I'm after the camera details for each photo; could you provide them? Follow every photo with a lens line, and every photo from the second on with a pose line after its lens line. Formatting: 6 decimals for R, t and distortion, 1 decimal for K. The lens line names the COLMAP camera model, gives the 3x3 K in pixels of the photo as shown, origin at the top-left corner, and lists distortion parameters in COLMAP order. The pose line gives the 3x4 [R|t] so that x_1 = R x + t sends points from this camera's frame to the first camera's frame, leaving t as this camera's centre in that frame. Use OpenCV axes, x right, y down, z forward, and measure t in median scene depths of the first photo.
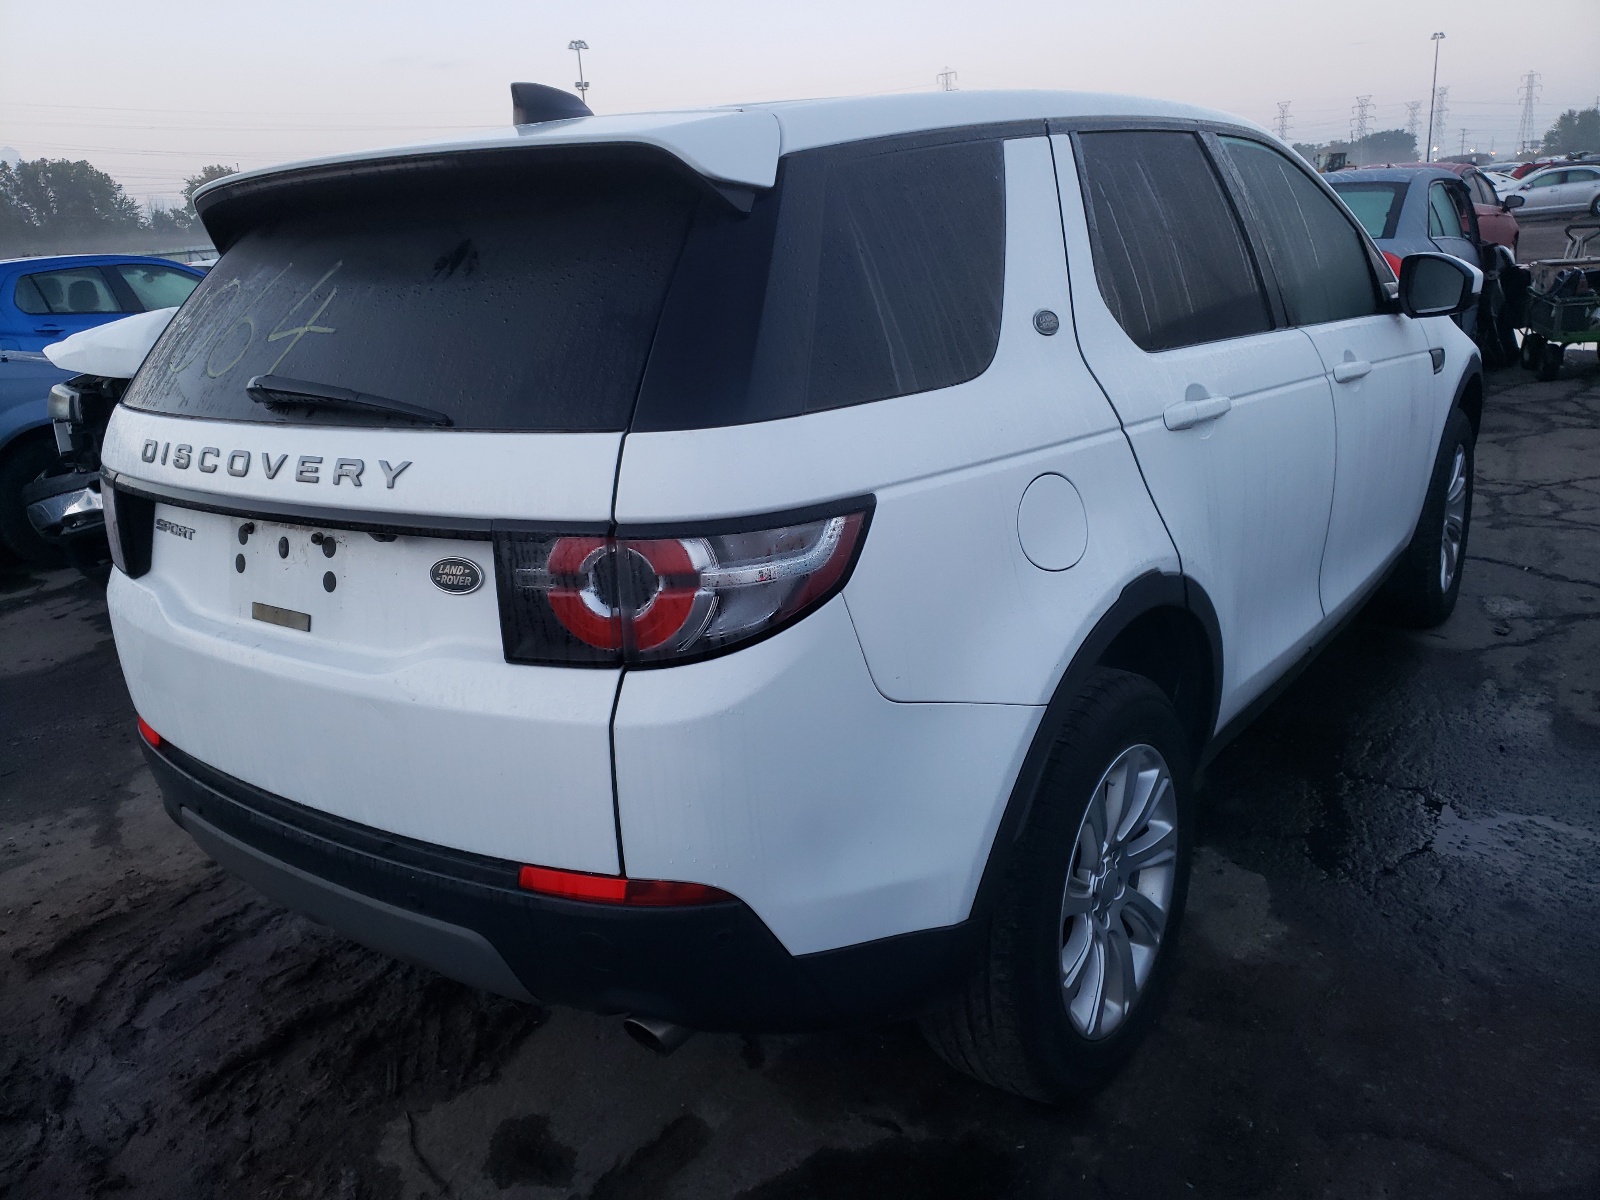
lens RADIAL K [[1214.7, 0, 800.0], [0, 1214.7, 600.0], [0, 0, 1]] dist [-0.005636, -0.003792]
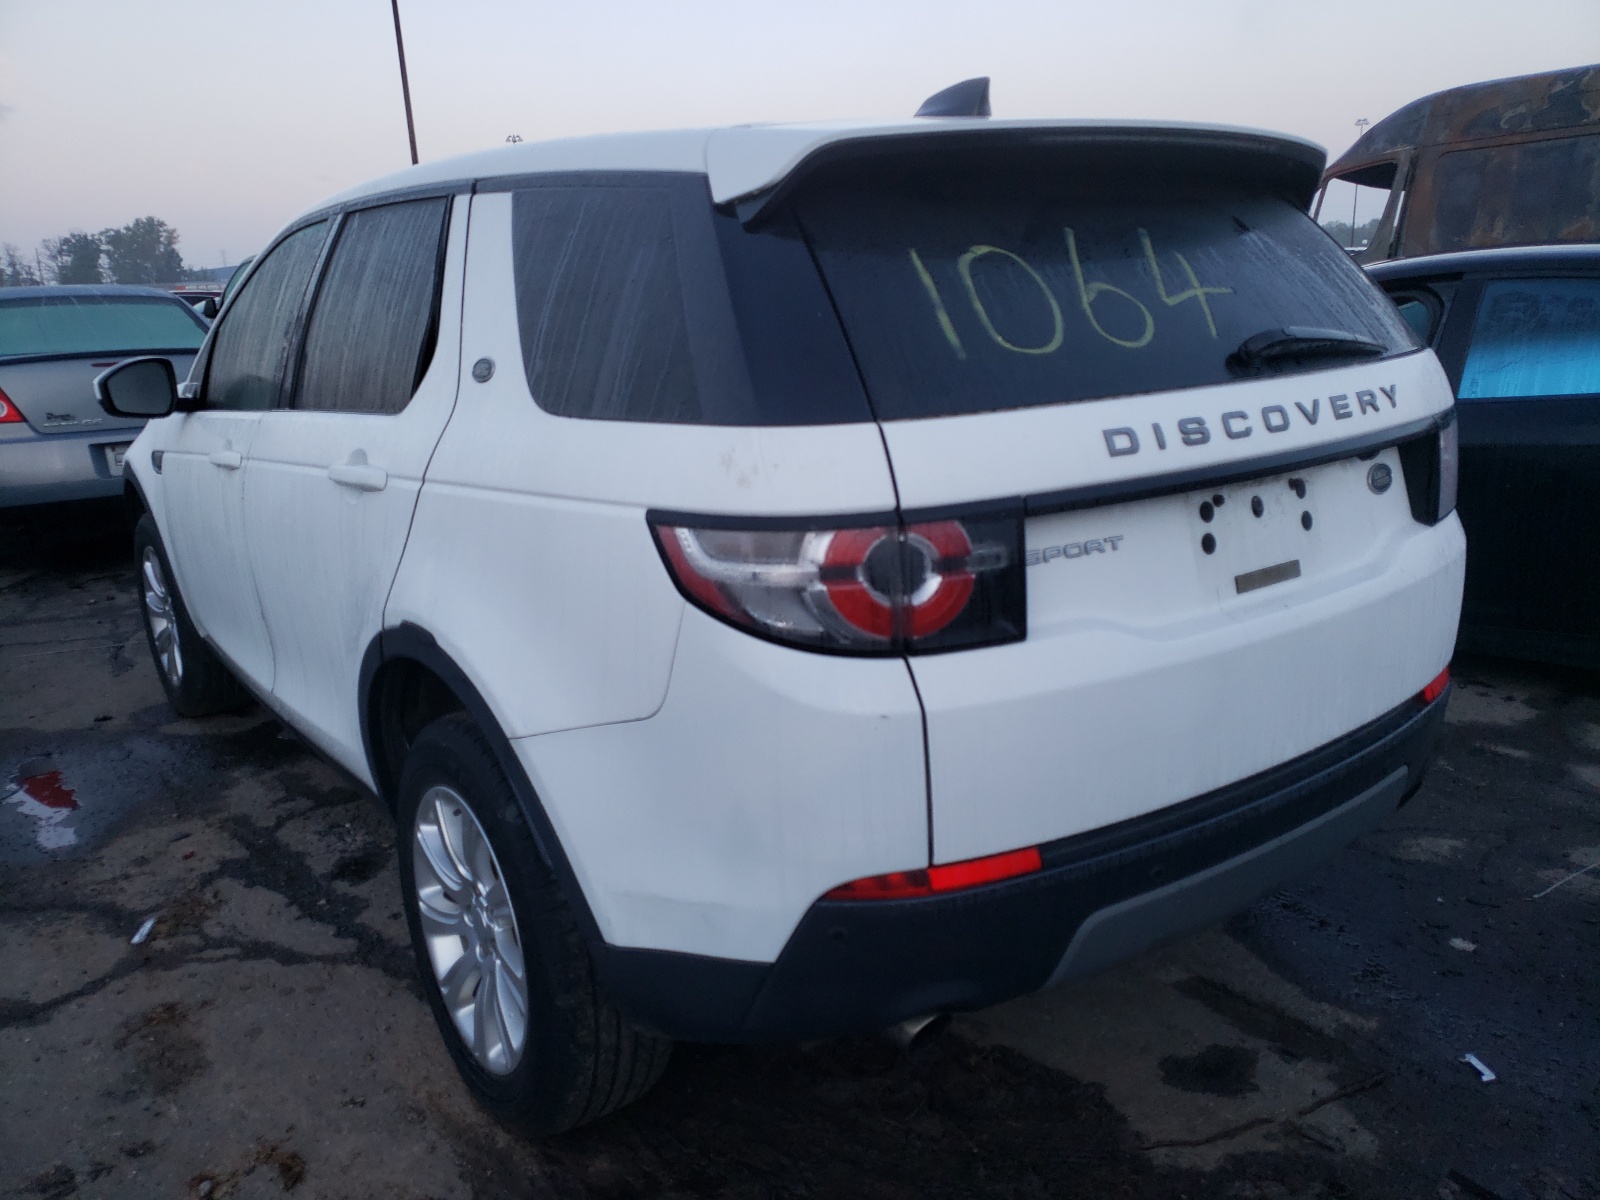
lens RADIAL K [[1220.5, 0, 800.0], [0, 1220.5, 600.0], [0, 0, 1]] dist [0.004449, 0.000632]
pose [[0.298074, -0.195074, 0.934397, -1.428550], [0.286432, 0.952063, 0.107390, -0.177507], [-0.910554, 0.235631, 0.339660, 0.990195]]
